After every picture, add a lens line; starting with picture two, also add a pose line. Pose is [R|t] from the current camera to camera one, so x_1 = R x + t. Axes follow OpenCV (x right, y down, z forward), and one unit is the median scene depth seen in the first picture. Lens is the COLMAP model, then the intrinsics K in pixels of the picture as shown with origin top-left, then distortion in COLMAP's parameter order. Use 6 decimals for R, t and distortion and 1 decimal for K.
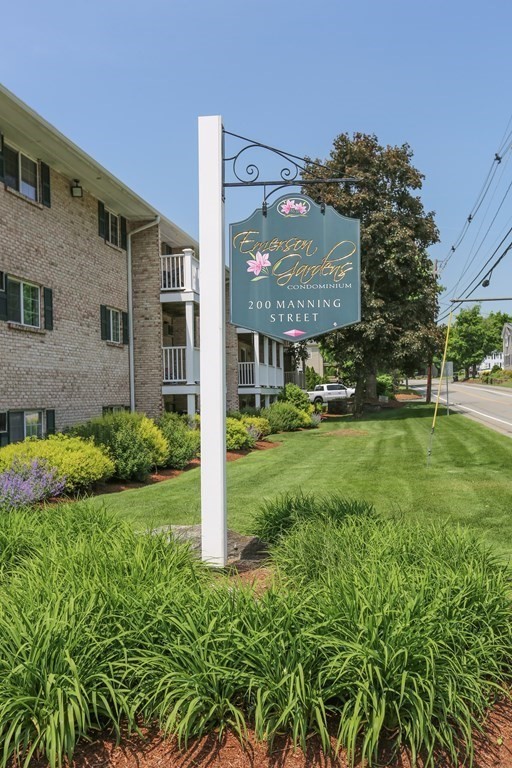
lens RADIAL K [[922.4, 0, 256.0], [0, 922.4, 384.0], [0, 0, 1]] dist [0.092363, 0.010459]
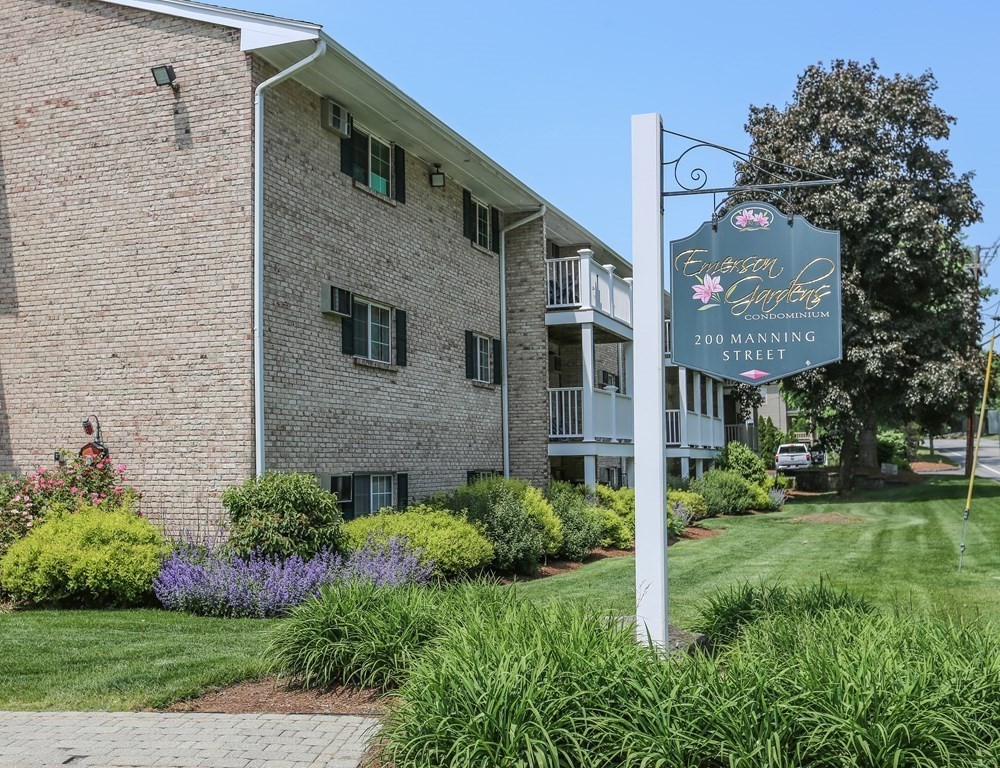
lens RADIAL K [[921.3, 0, 498.6], [0, 921.3, 380.7], [0, 0, 1]] dist [0.016246, 0.134609]
pose [[0.971600, -0.005437, -0.236565, 0.027717], [-0.007736, 0.998472, -0.054722, -0.006706], [0.236501, 0.054998, 0.970073, 0.302630]]
